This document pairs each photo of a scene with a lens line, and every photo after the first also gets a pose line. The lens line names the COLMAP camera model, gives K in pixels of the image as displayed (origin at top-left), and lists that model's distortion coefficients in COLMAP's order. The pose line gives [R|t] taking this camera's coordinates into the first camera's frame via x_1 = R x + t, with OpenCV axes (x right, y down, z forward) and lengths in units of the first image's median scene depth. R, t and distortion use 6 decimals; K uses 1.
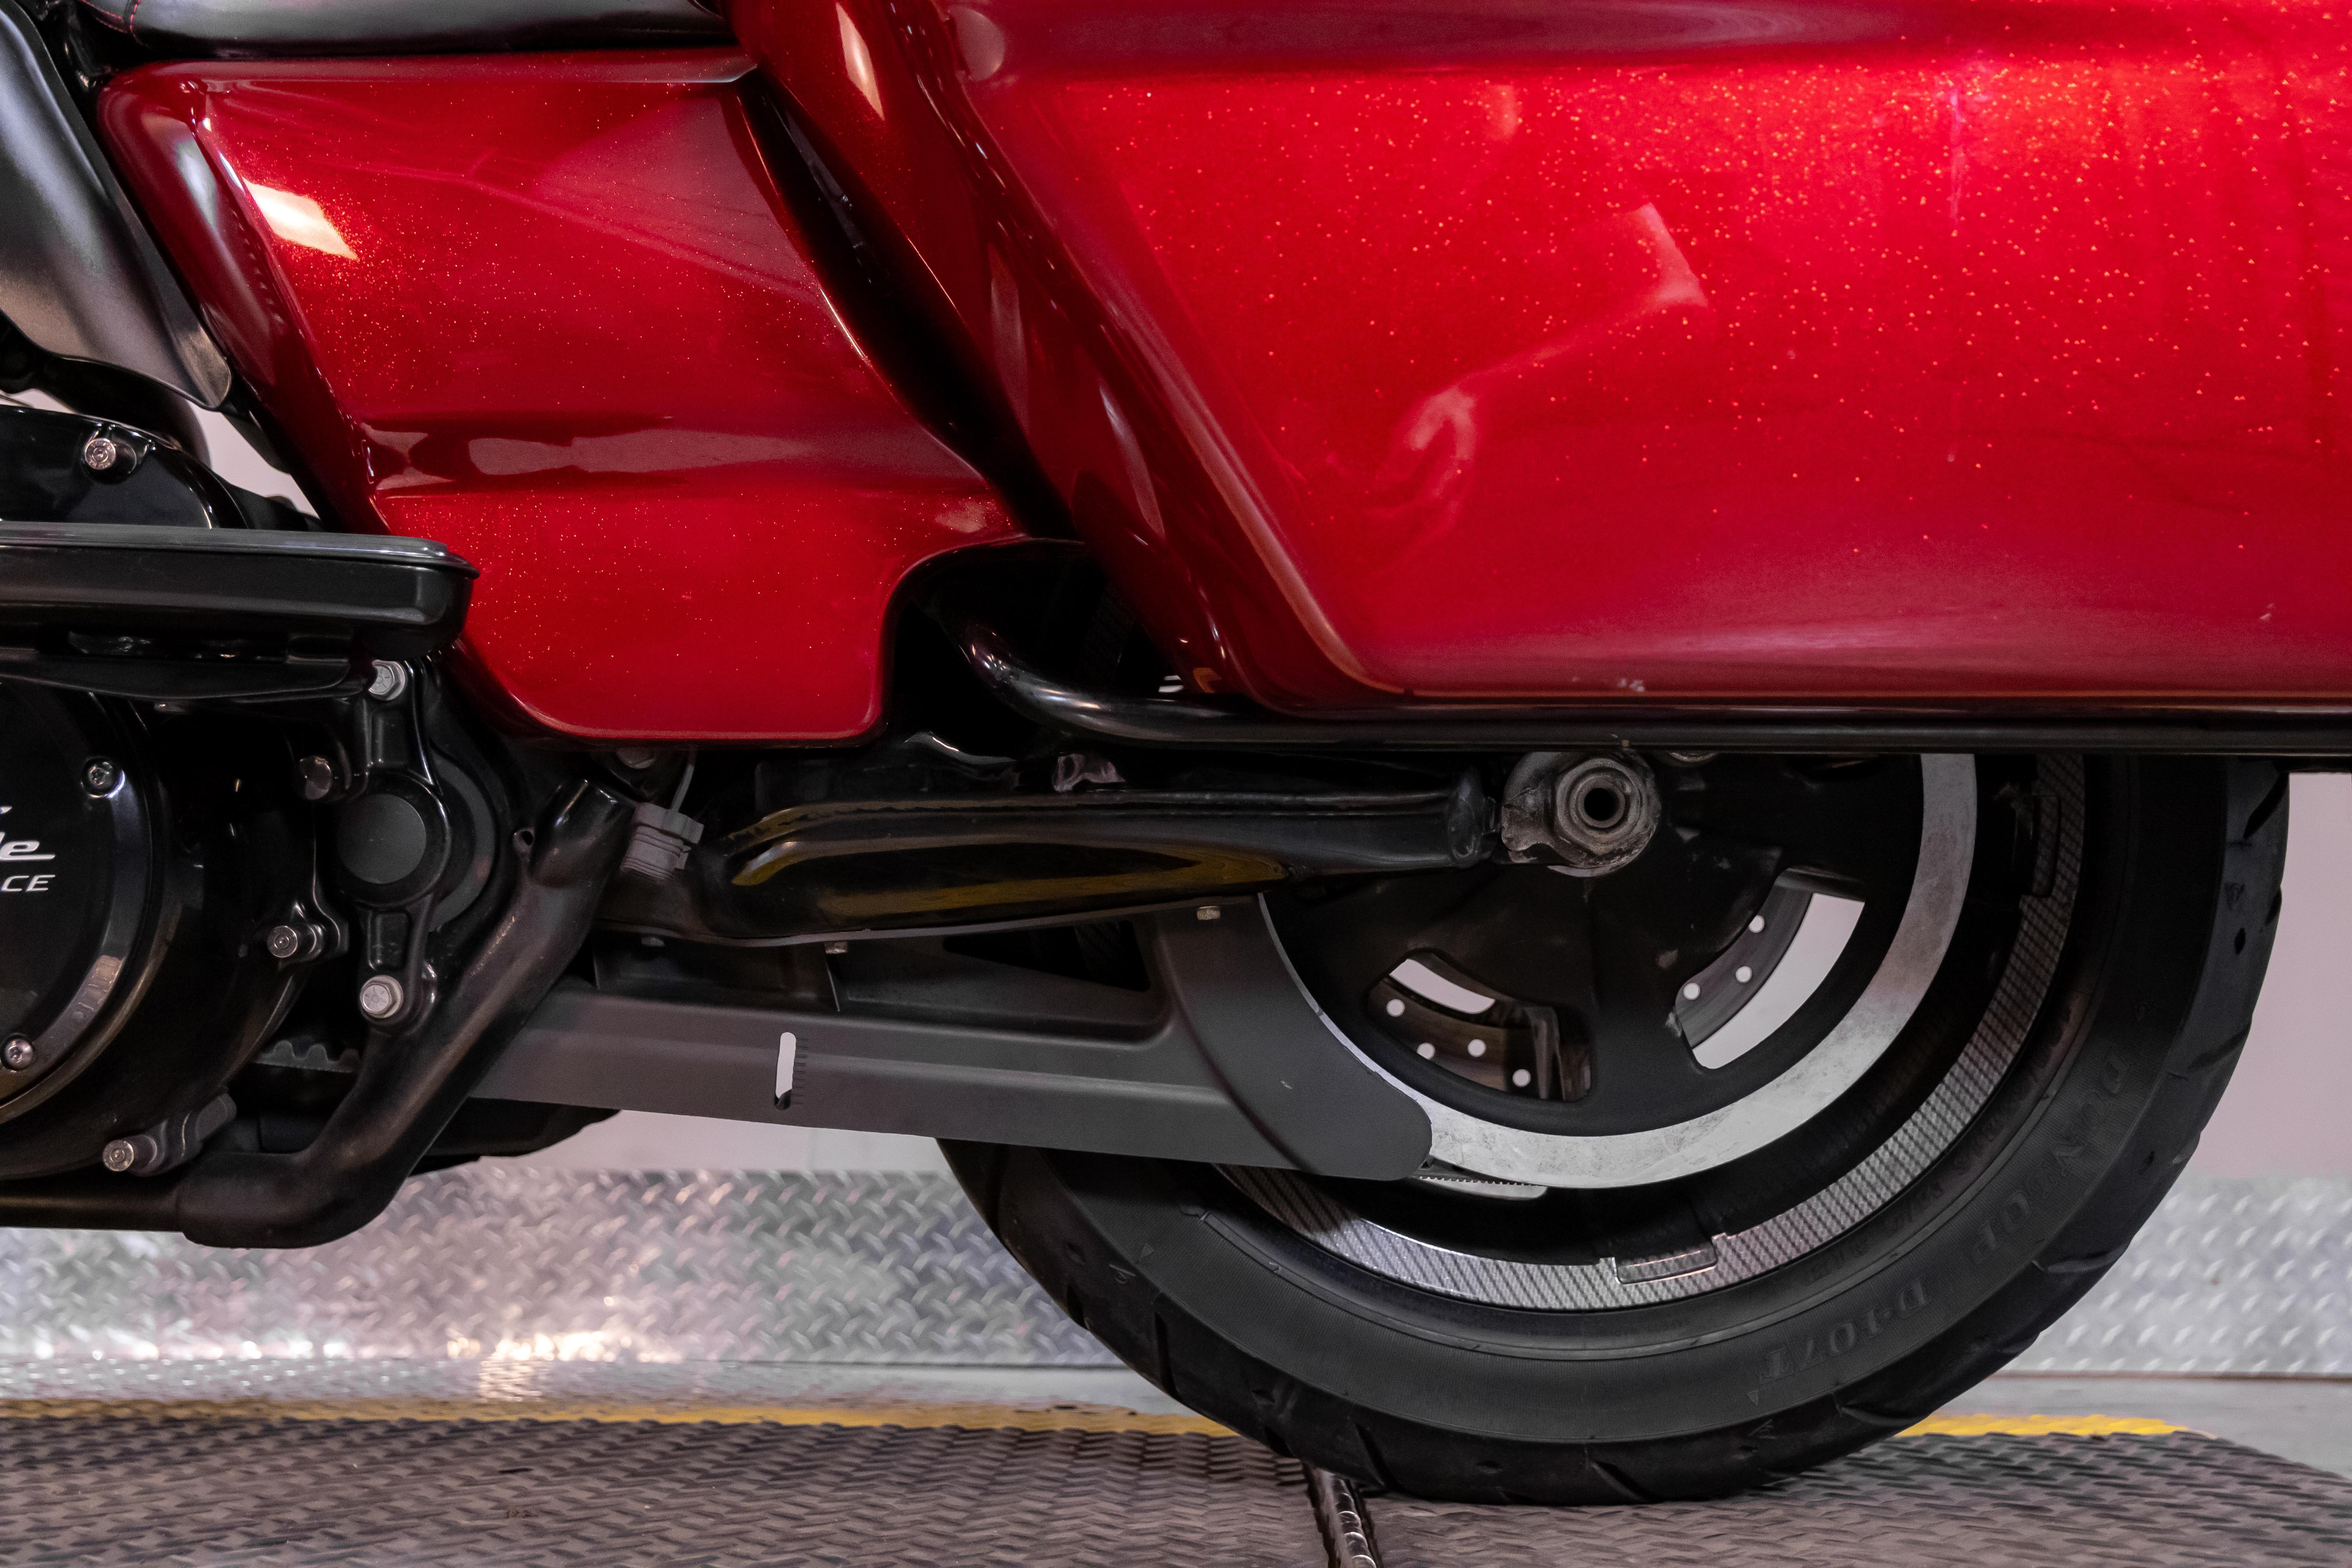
lens RADIAL K [[2381.9, 0, 1176.0], [0, 2381.9, 784.0], [0, 0, 1]] dist [-0.022736, -0.003655]
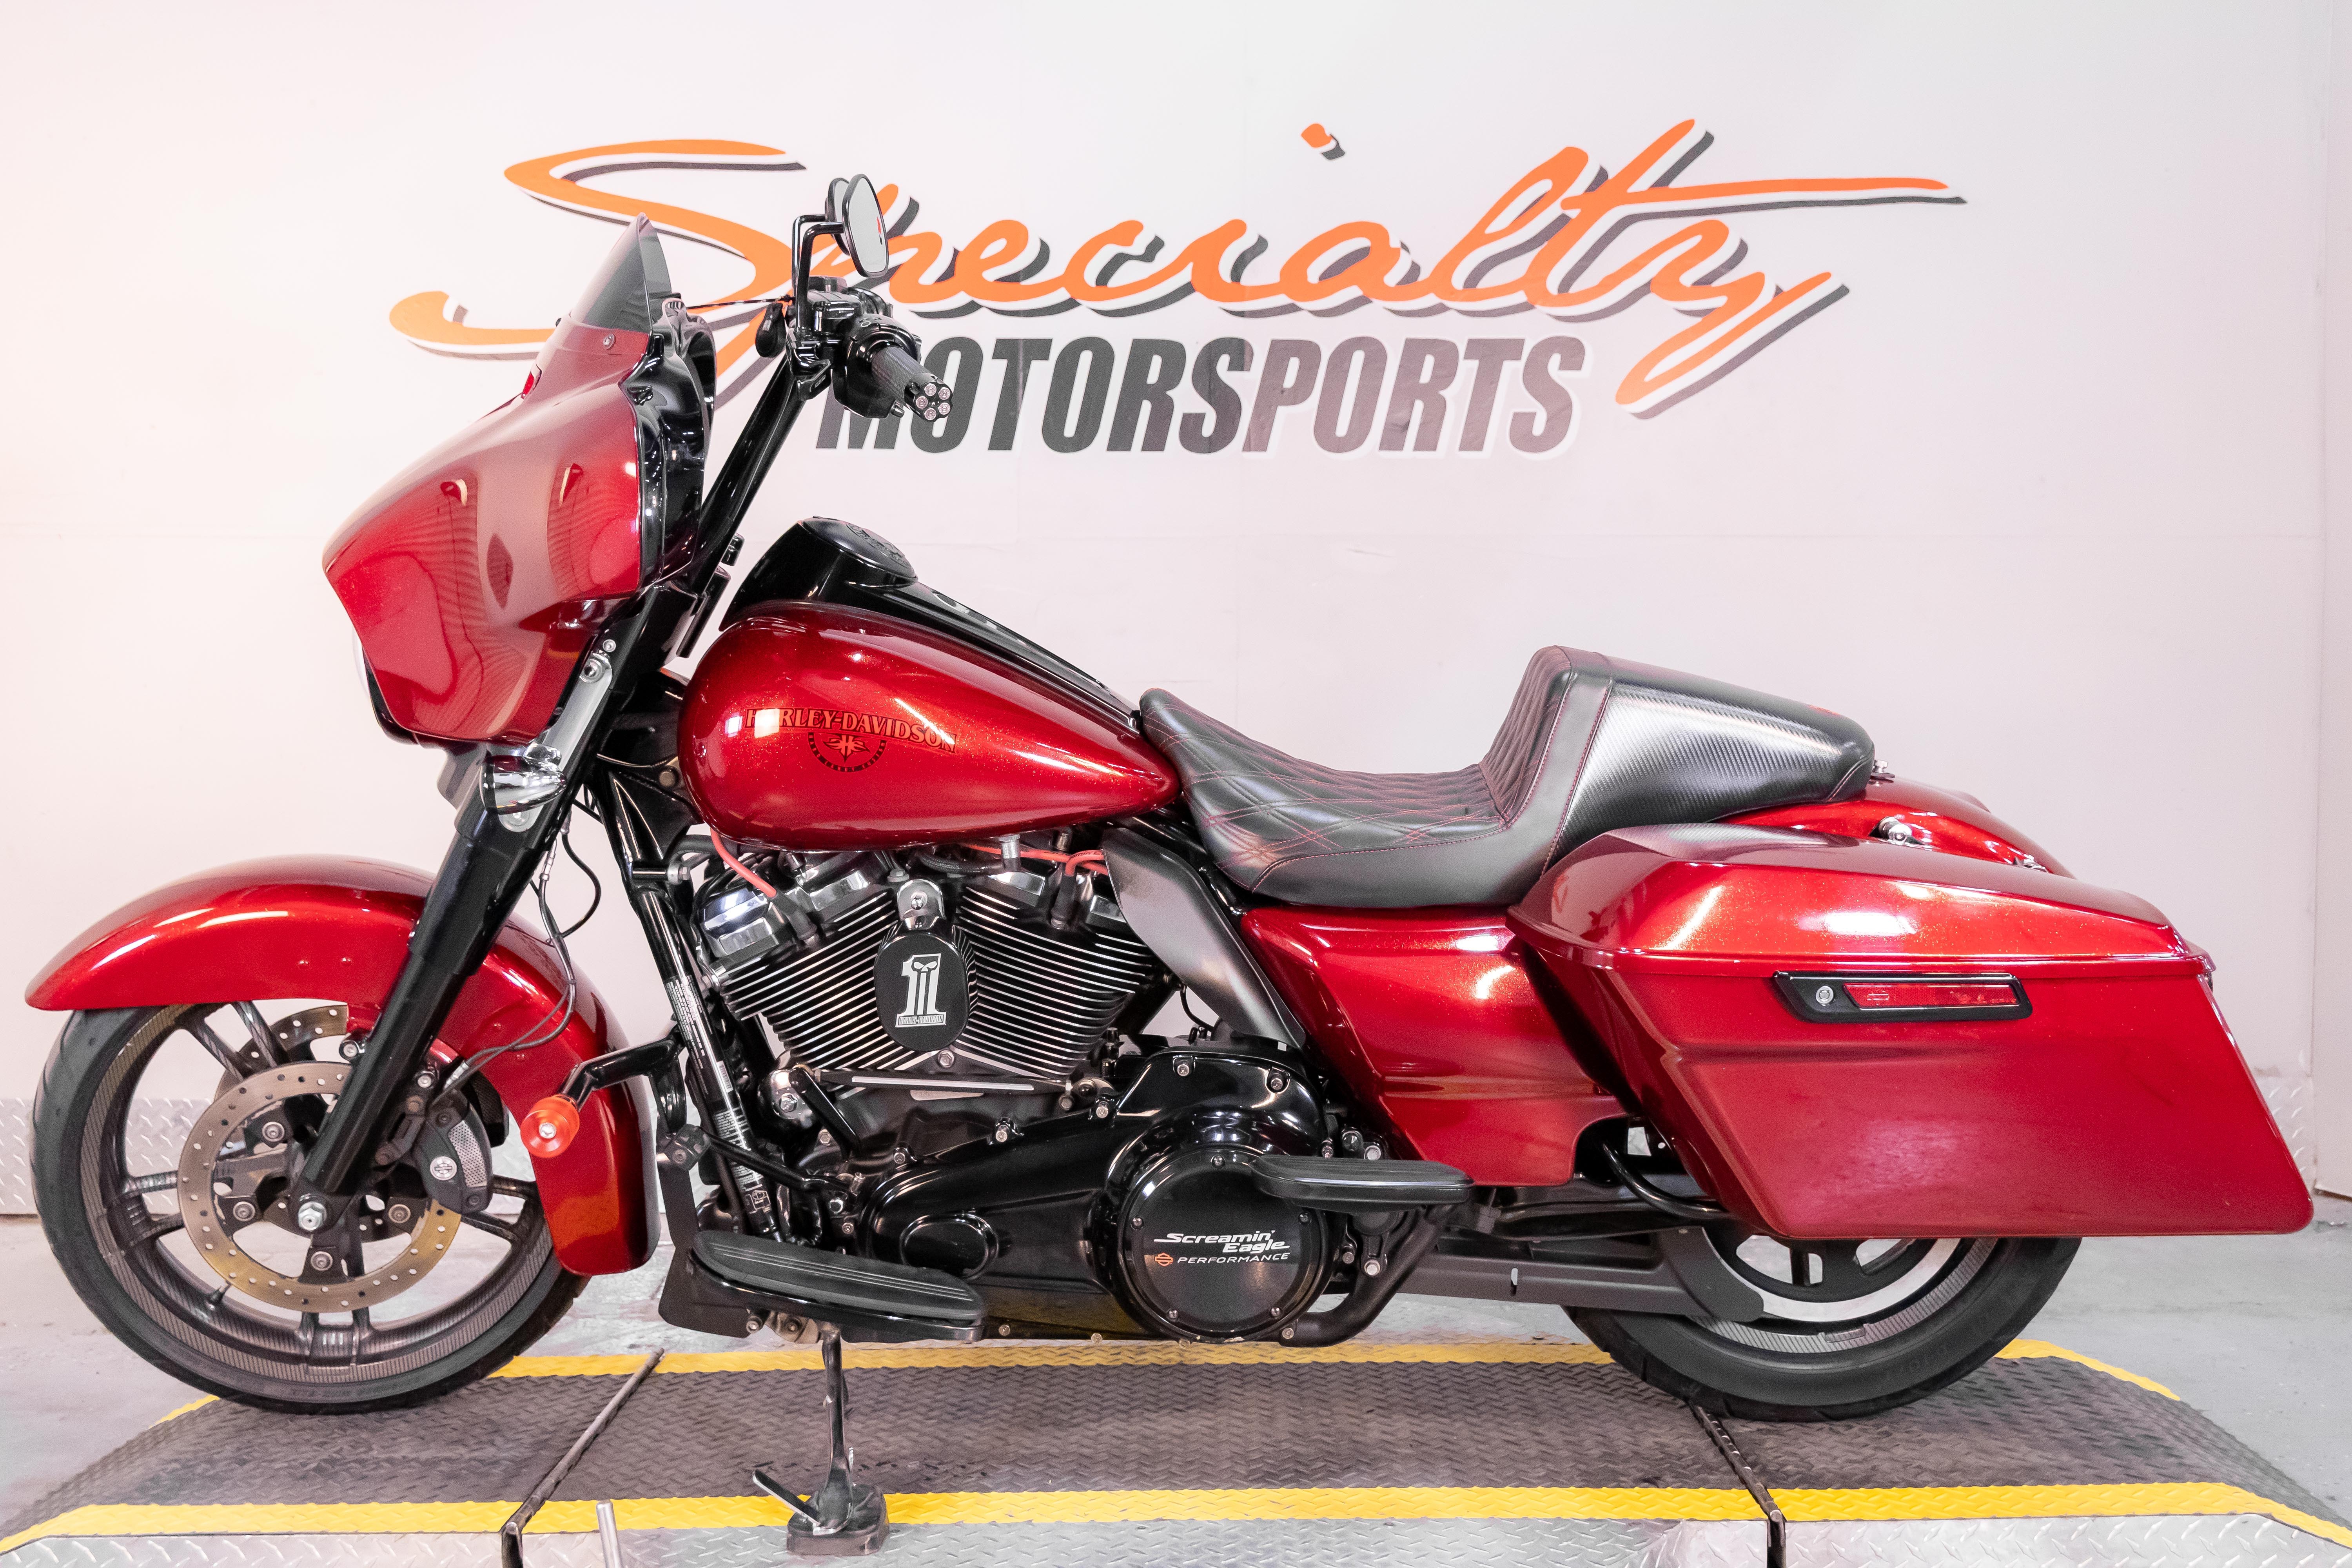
lens RADIAL K [[2325.2, 0, 1176.0], [0, 2325.2, 784.0], [0, 0, 1]] dist [0.008951, -0.021317]
pose [[0.999839, -0.017225, 0.004981, -0.536753], [0.016041, 0.983387, 0.180814, -0.880881], [-0.008013, -0.180705, 0.983505, -1.402521]]
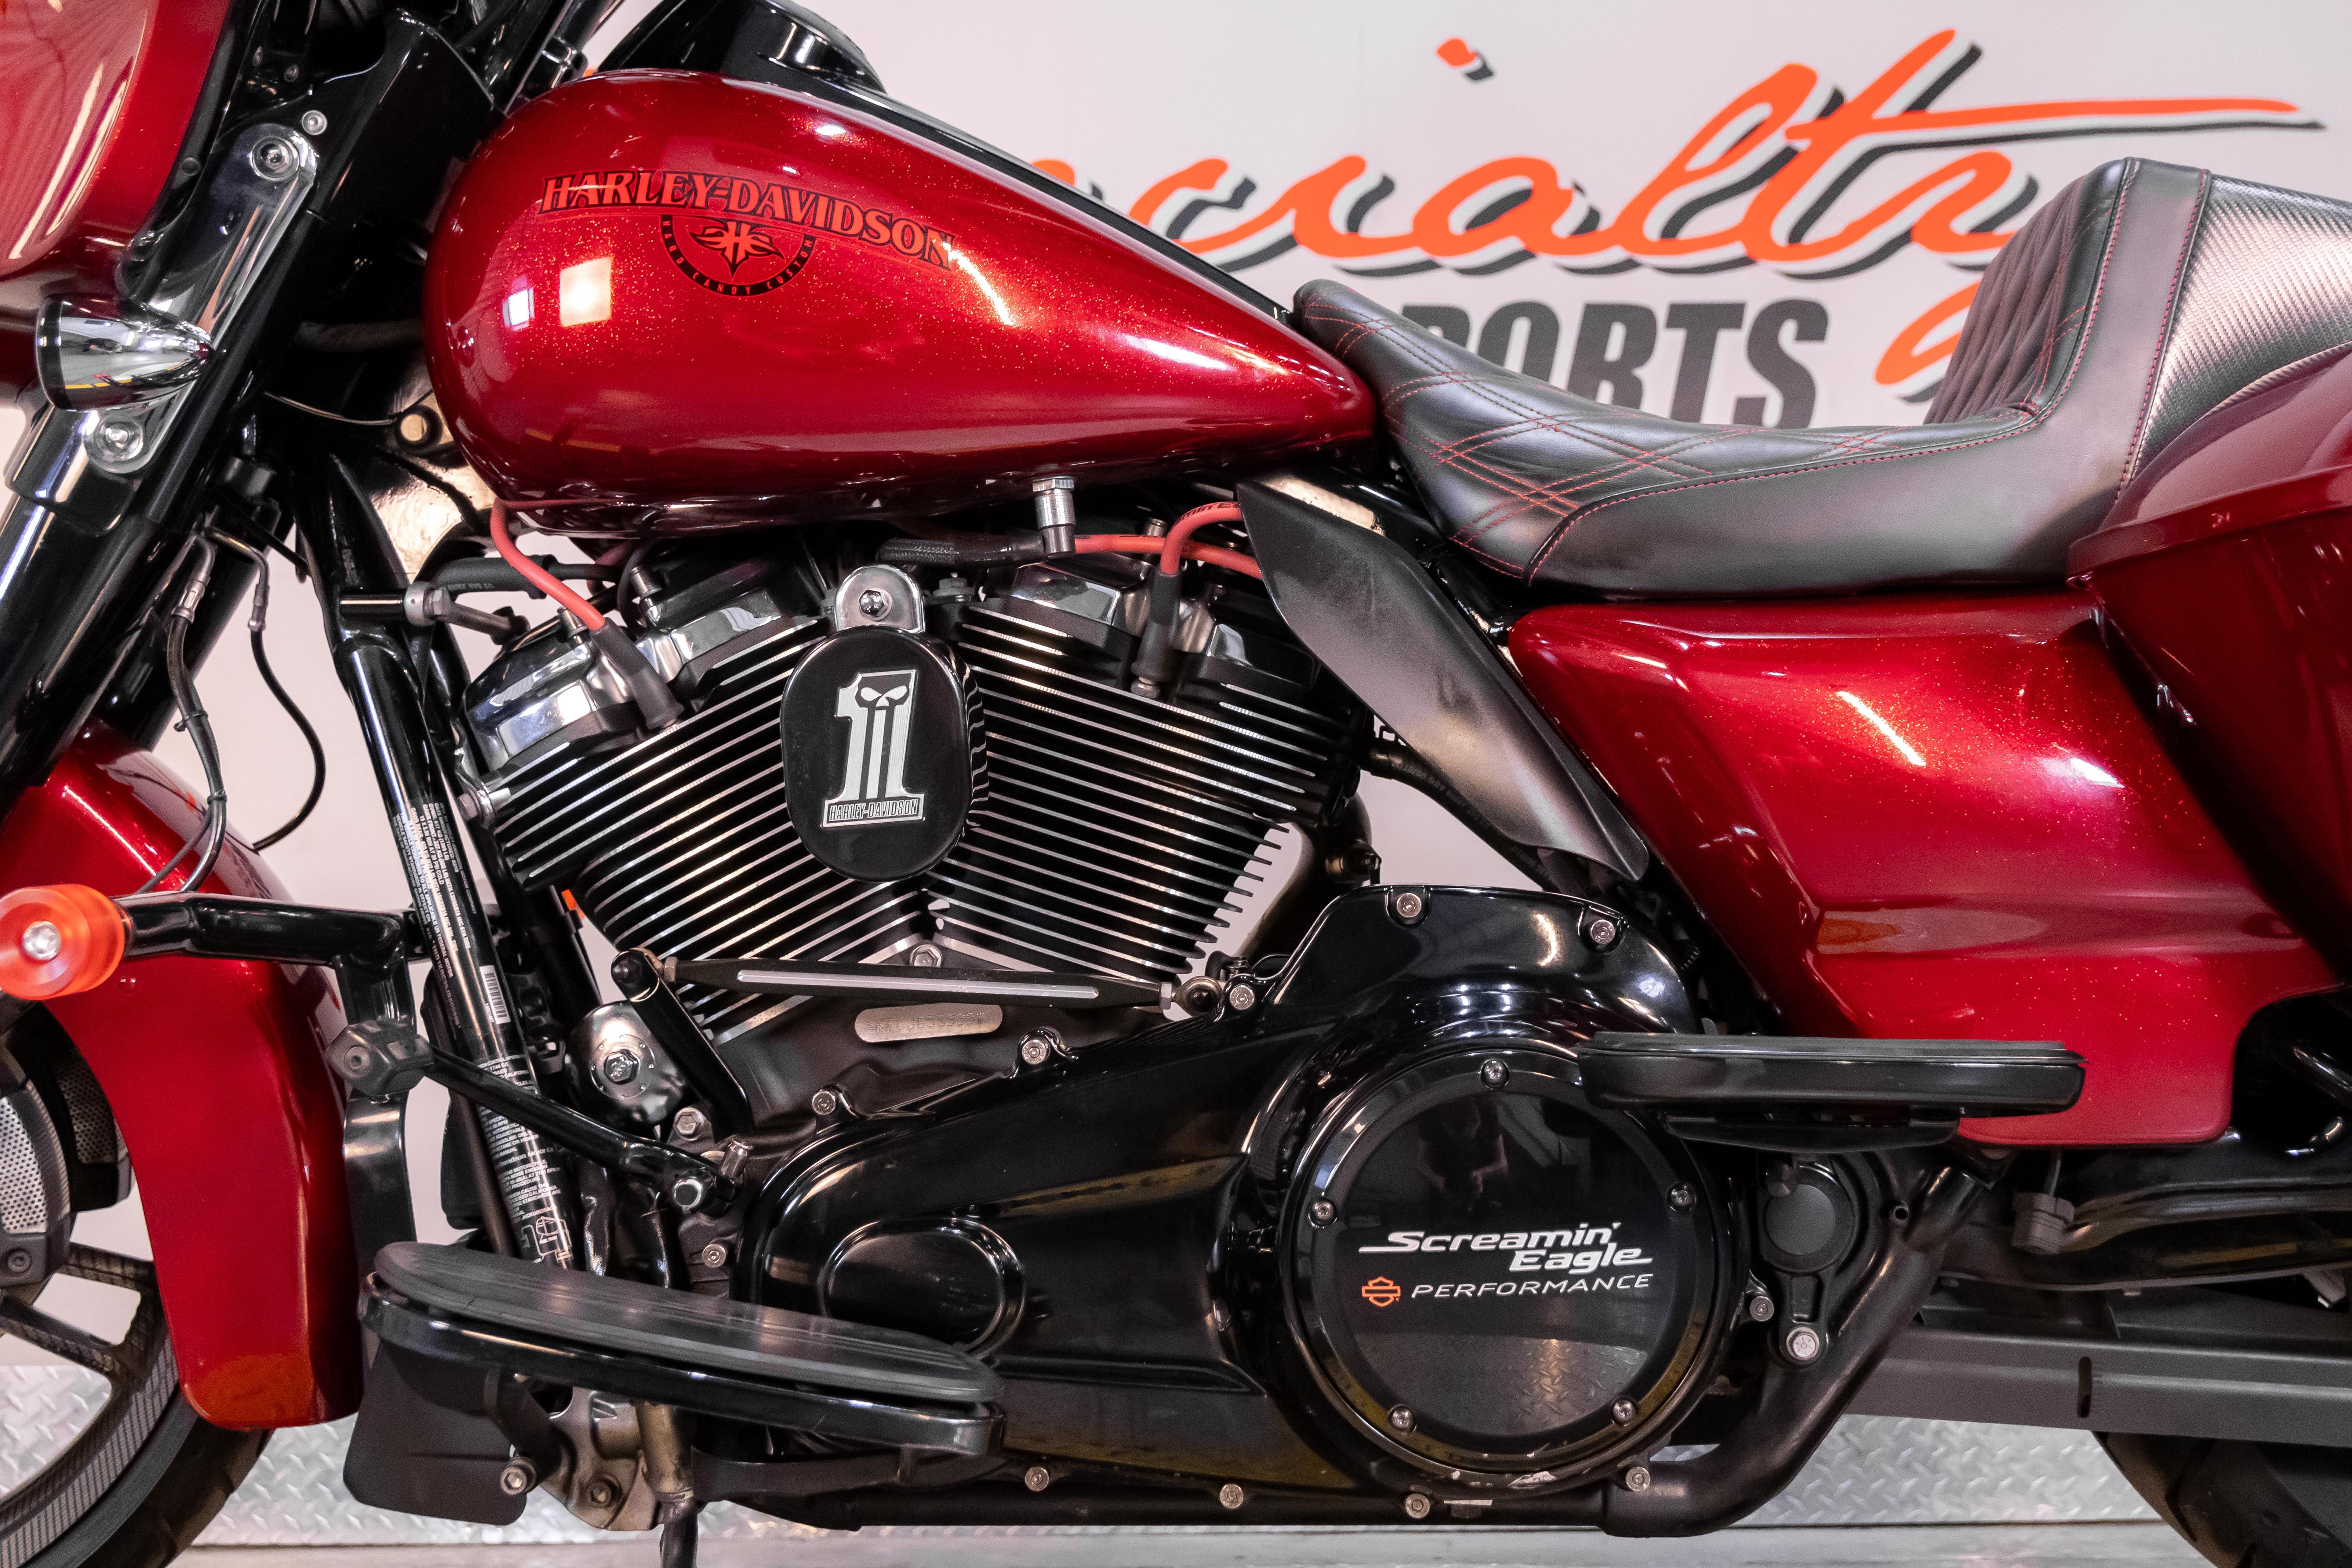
lens RADIAL K [[2381.9, 0, 1176.0], [0, 2381.9, 784.0], [0, 0, 1]] dist [-0.022736, -0.003655]
pose [[0.999764, -0.021433, -0.003409, -0.635517], [0.021310, 0.999237, -0.032730, -0.169482], [0.004108, 0.032650, 0.999458, -0.274254]]
